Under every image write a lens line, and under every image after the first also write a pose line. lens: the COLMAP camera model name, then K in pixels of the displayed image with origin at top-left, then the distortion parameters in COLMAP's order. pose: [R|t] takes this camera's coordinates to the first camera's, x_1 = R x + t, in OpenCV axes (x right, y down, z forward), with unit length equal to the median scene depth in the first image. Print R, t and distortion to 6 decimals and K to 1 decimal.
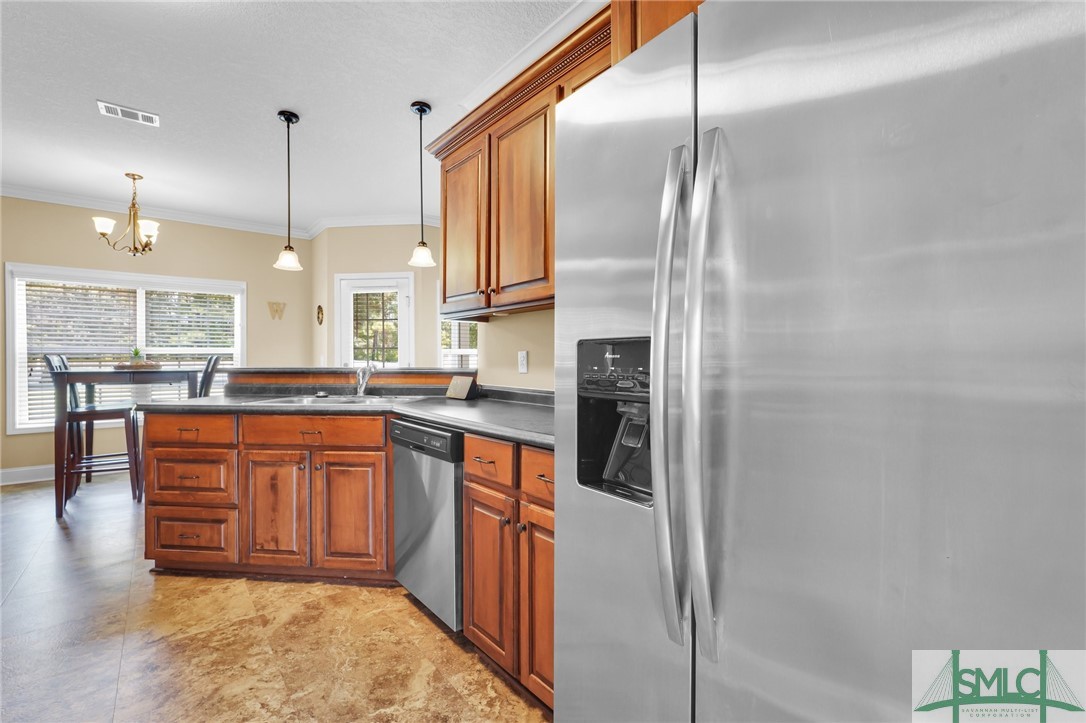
lens RADIAL K [[483.5, 0, 542.2], [0, 483.5, 361.4], [0, 0, 1]] dist [-0.007436, 0.002217]
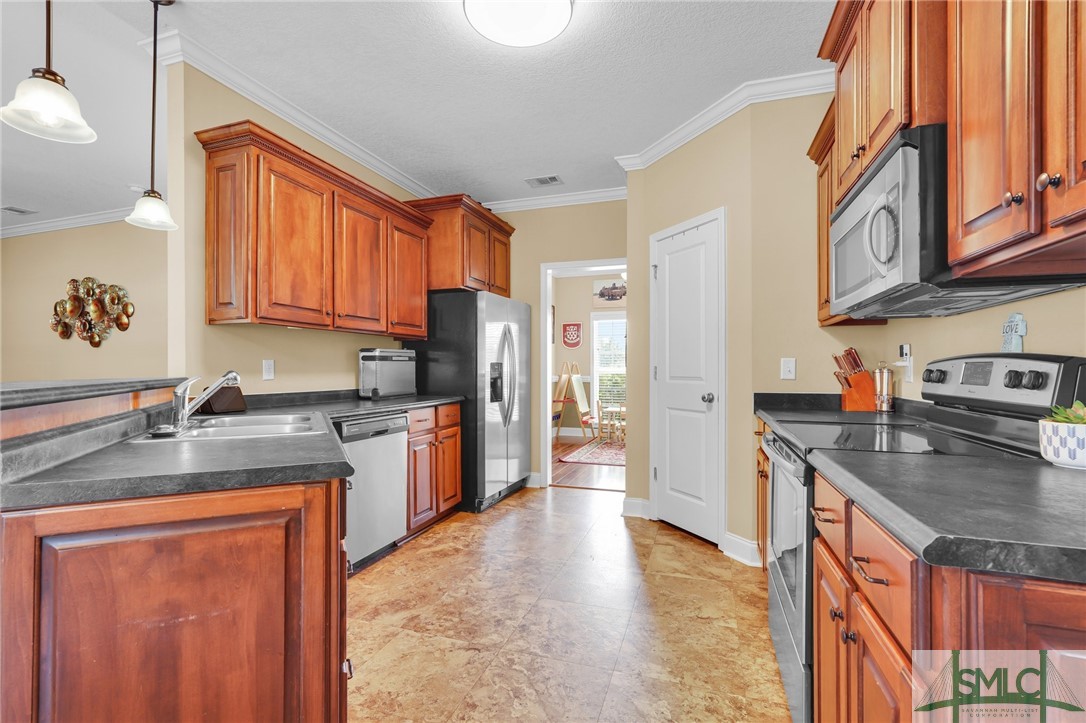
lens RADIAL K [[483.5, 0, 541.3], [0, 483.5, 362.7], [0, 0, 1]] dist [-0.007436, 0.002217]
pose [[-0.532233, 0.011607, 0.846518, -1.798558], [0.003303, 0.999927, -0.011634, 0.000014], [-0.846592, -0.003396, -0.532232, 1.472654]]
